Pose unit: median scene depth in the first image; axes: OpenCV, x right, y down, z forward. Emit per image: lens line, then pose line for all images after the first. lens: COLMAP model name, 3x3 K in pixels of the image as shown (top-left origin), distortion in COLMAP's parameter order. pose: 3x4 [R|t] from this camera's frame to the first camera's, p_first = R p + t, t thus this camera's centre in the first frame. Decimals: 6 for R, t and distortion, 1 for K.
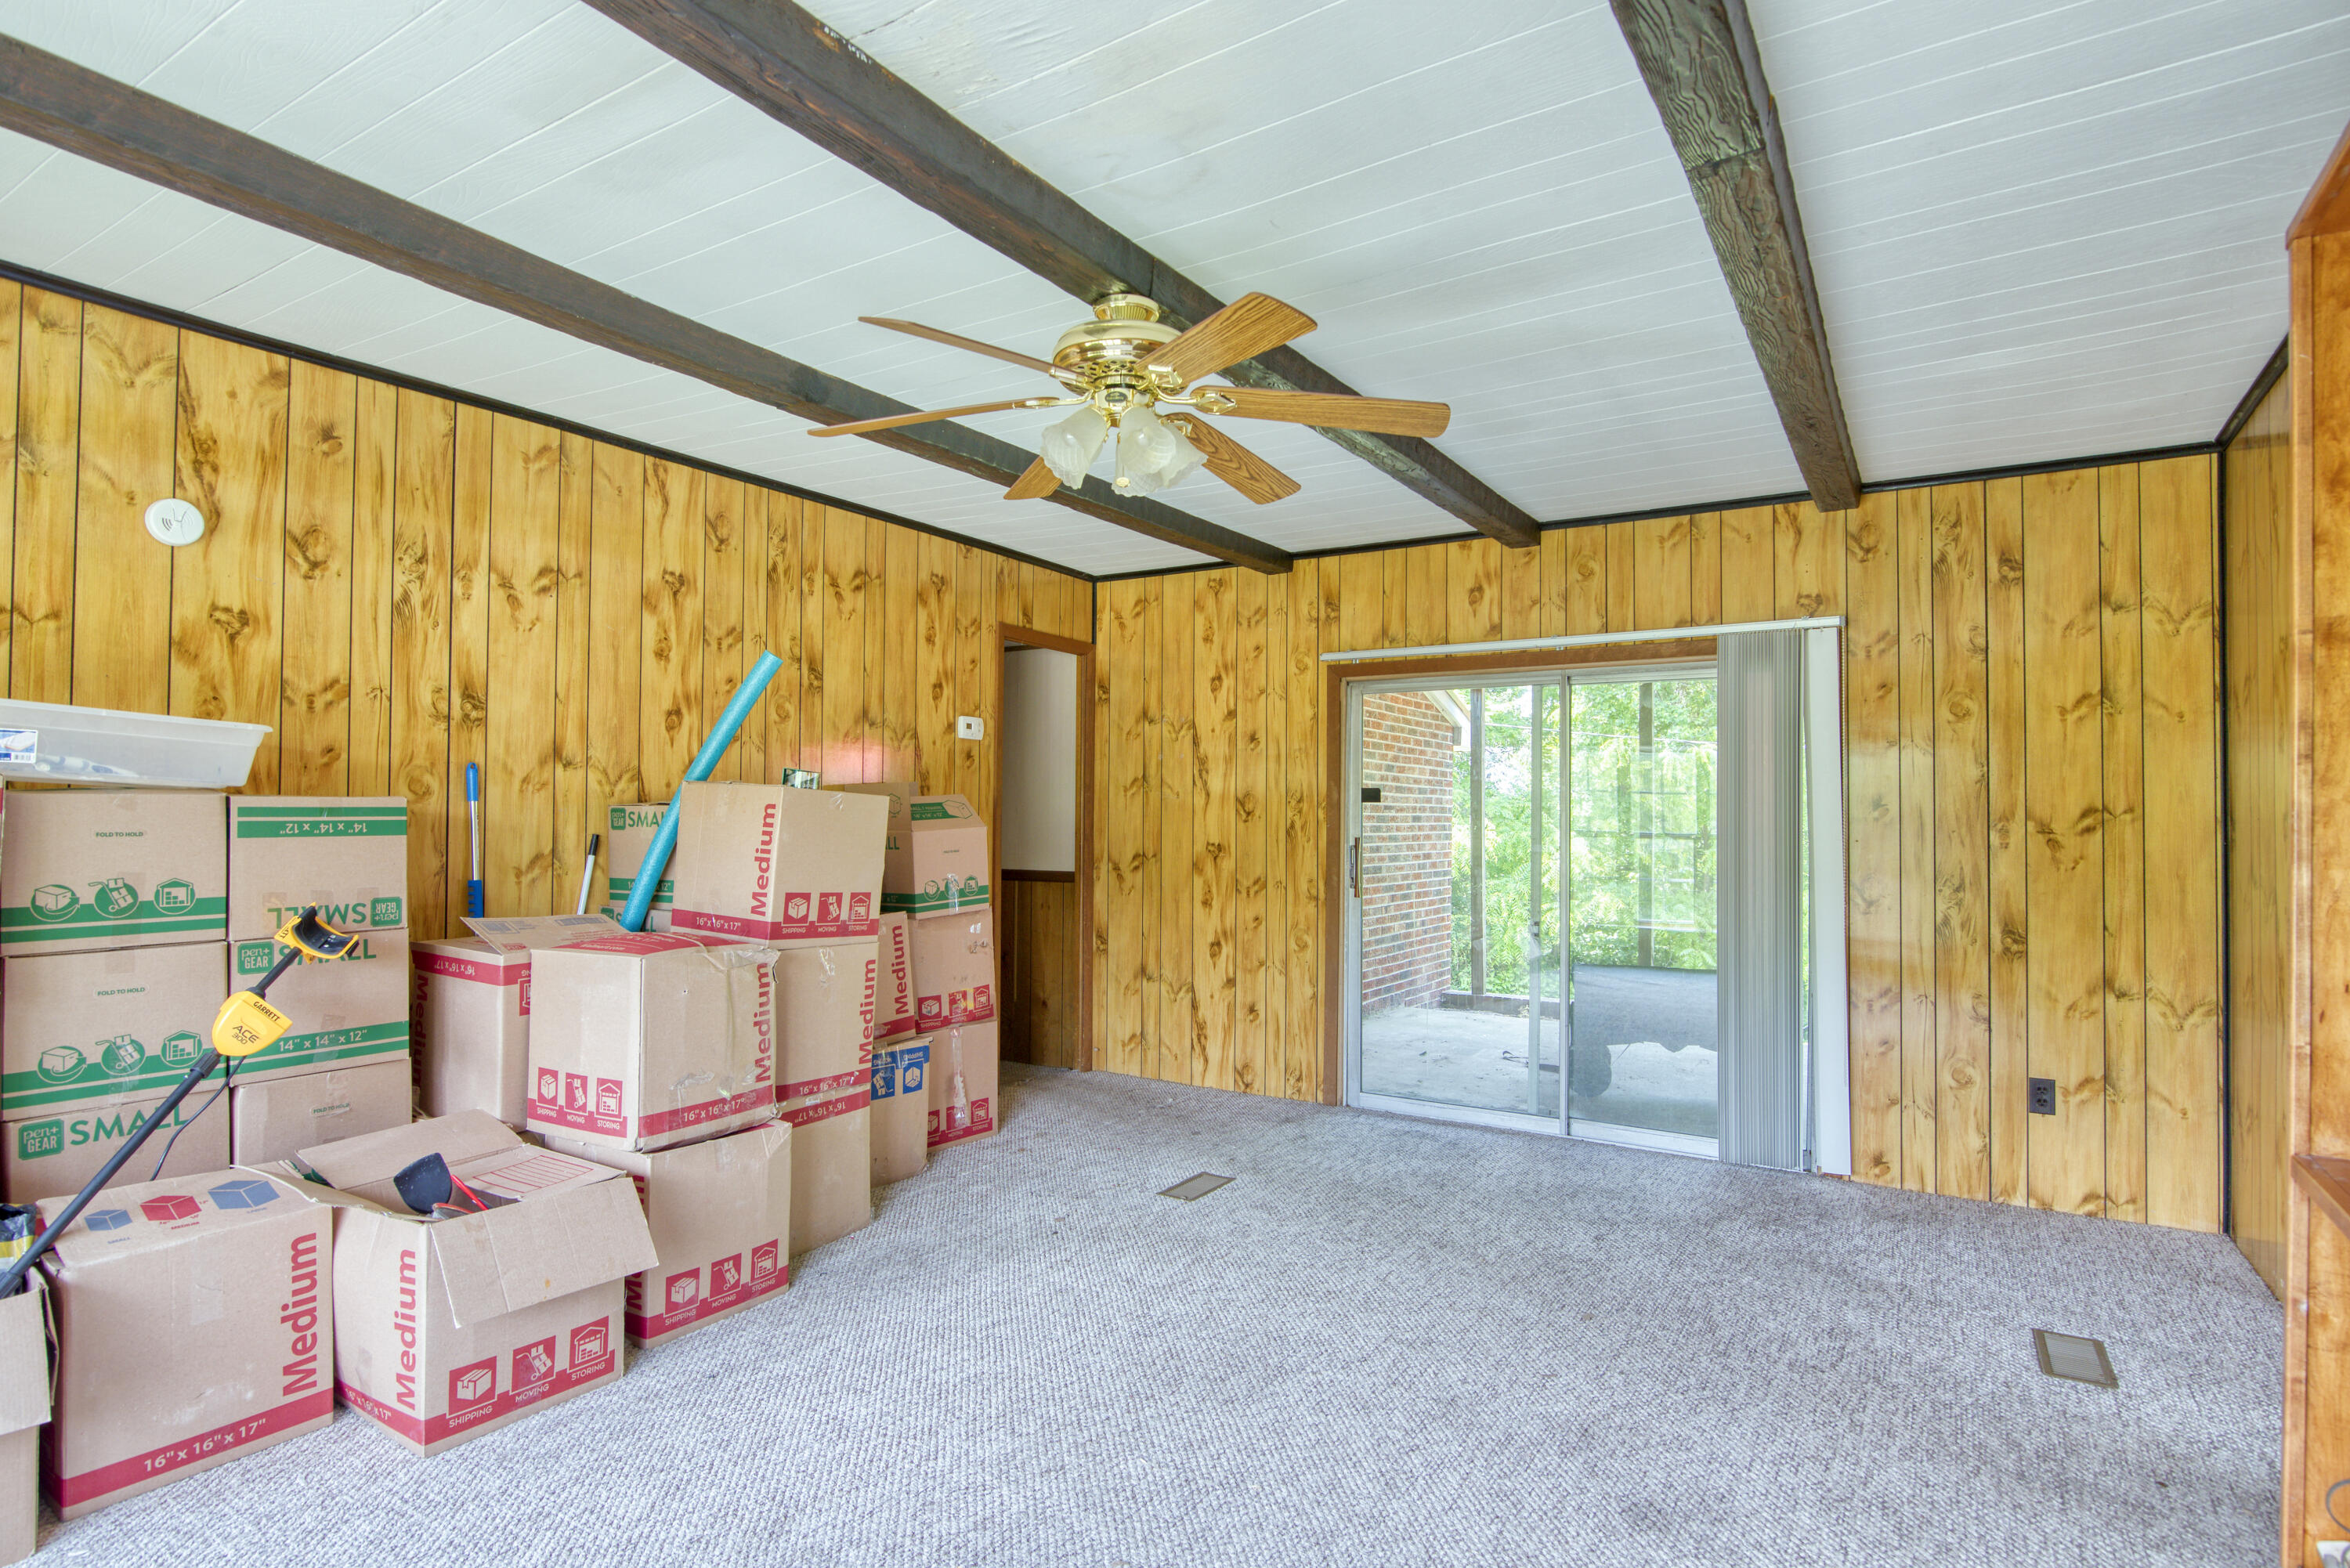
lens RADIAL K [[1246.1, 0, 1183.0], [0, 1246.1, 790.4], [0, 0, 1]] dist [-0.015734, -0.000661]
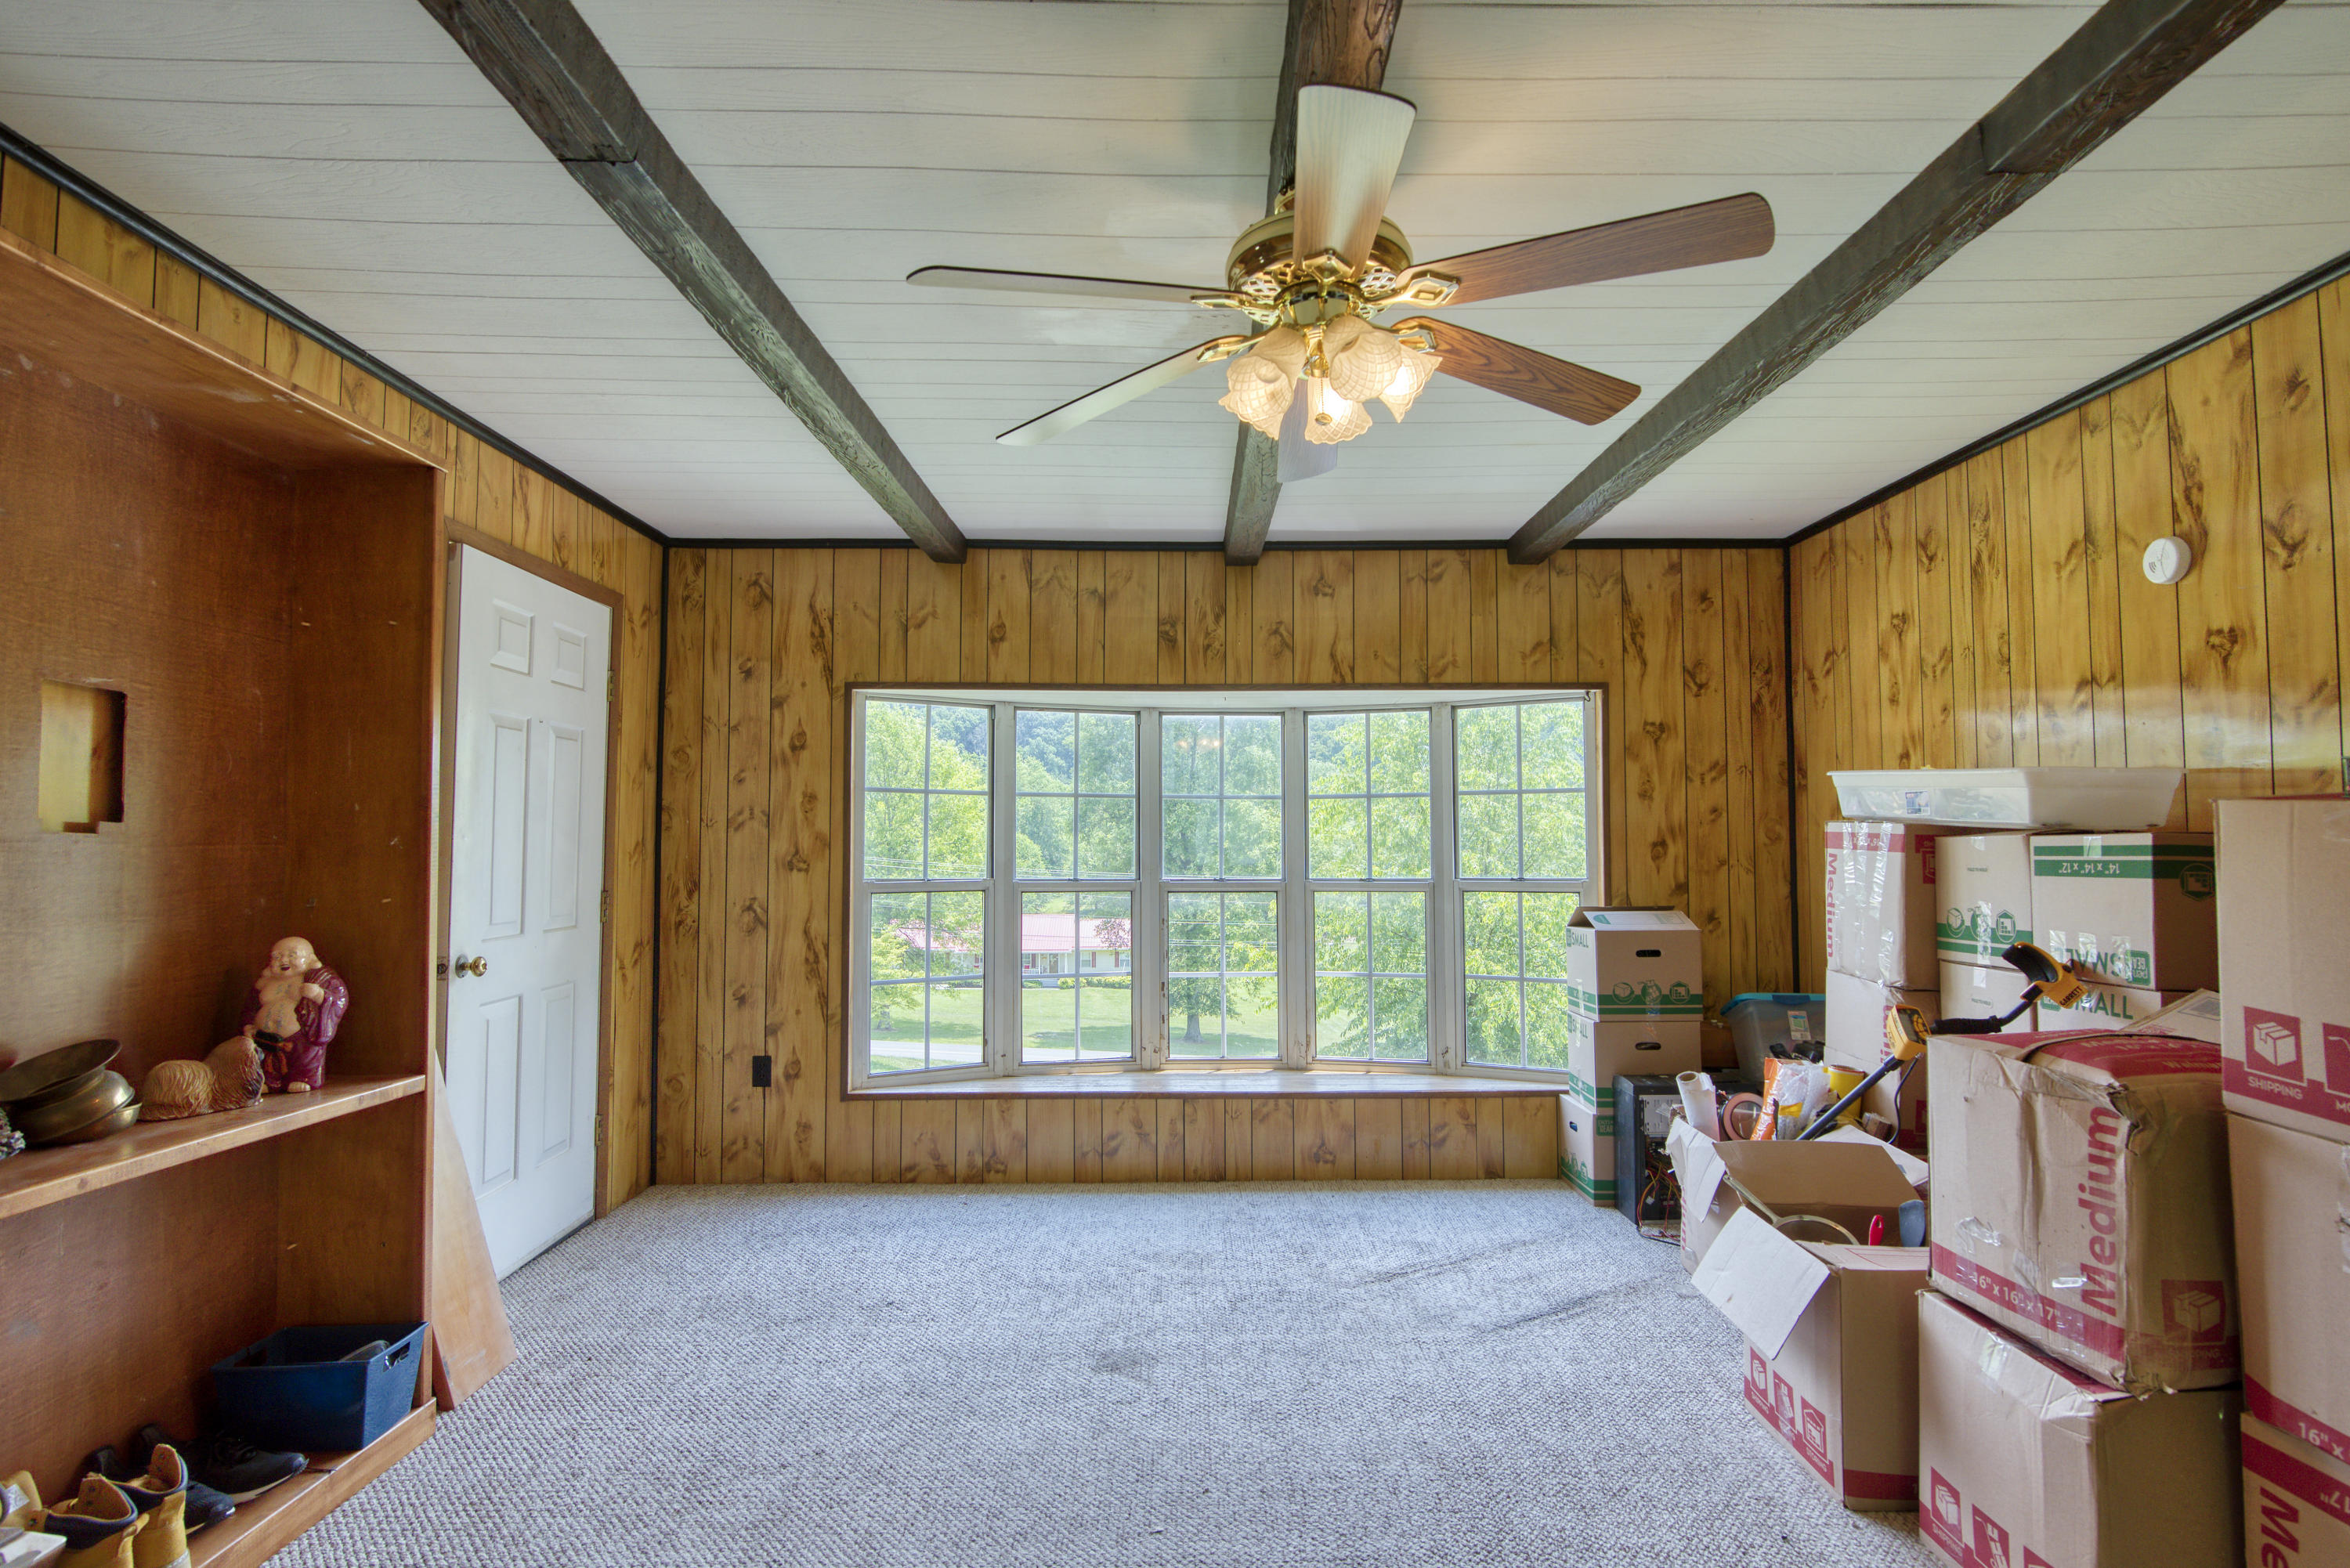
lens RADIAL K [[1246.1, 0, 1183.0], [0, 1246.1, 790.4], [0, 0, 1]] dist [-0.015734, -0.000661]
pose [[-0.860159, -0.028952, -0.509204, 0.358412], [0.006002, 0.997744, -0.066869, 0.028861], [0.509991, -0.060574, -0.858044, 1.392533]]
